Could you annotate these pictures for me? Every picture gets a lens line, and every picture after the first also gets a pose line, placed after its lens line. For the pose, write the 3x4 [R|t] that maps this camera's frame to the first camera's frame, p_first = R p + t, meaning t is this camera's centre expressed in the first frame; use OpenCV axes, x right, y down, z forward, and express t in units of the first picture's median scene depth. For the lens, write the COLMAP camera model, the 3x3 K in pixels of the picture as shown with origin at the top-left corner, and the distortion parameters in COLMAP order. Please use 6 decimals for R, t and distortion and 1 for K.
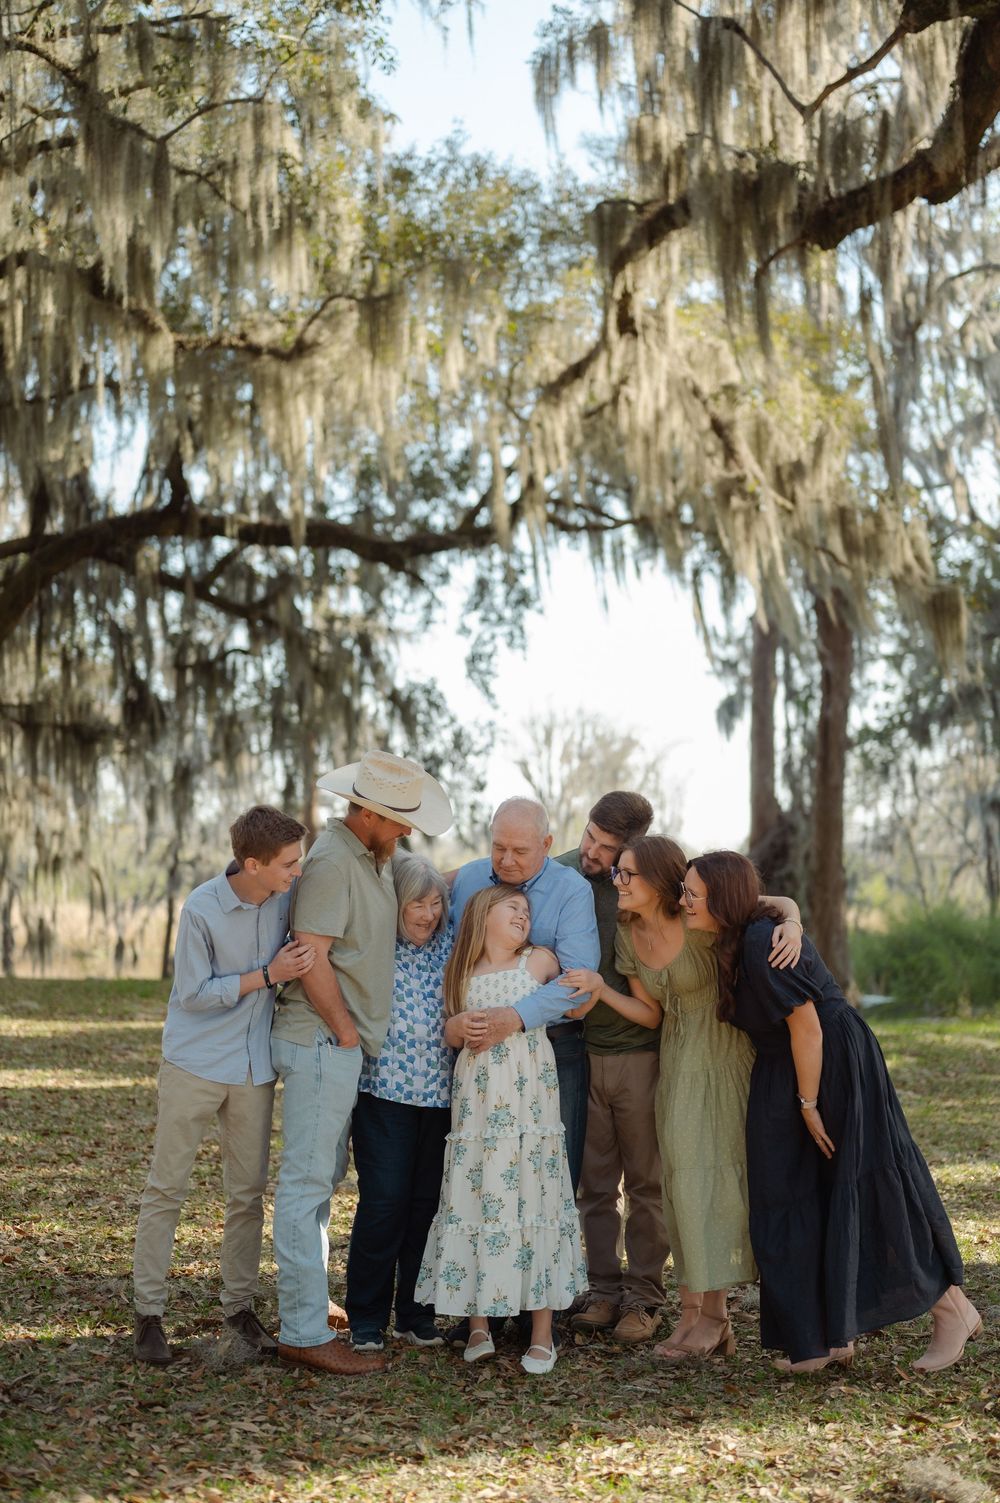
lens RADIAL K [[2163.5, 0, 500.0], [0, 2163.5, 751.5], [0, 0, 1]] dist [0.006657, -0.035571]
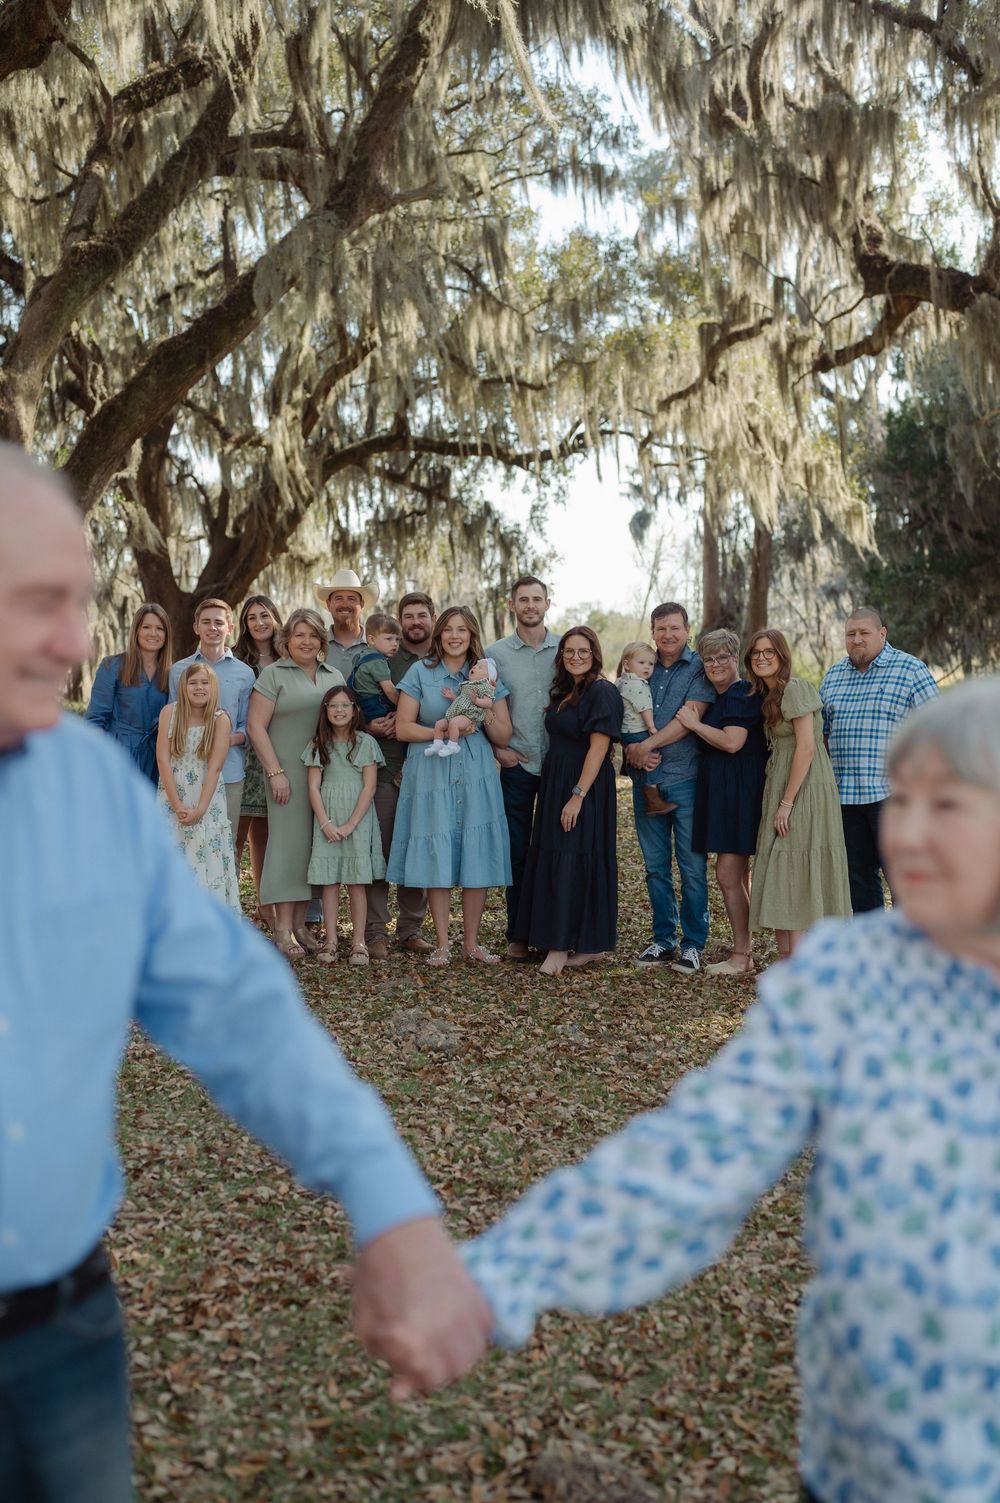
lens RADIAL K [[2163.5, 0, 500.0], [0, 2163.5, 751.5], [0, 0, 1]] dist [0.006657, -0.035571]
pose [[0.994926, -0.007829, 0.100305, -0.218814], [-0.003054, 0.994158, 0.107887, -0.041112], [-0.100563, -0.107646, 0.989090, -0.661018]]
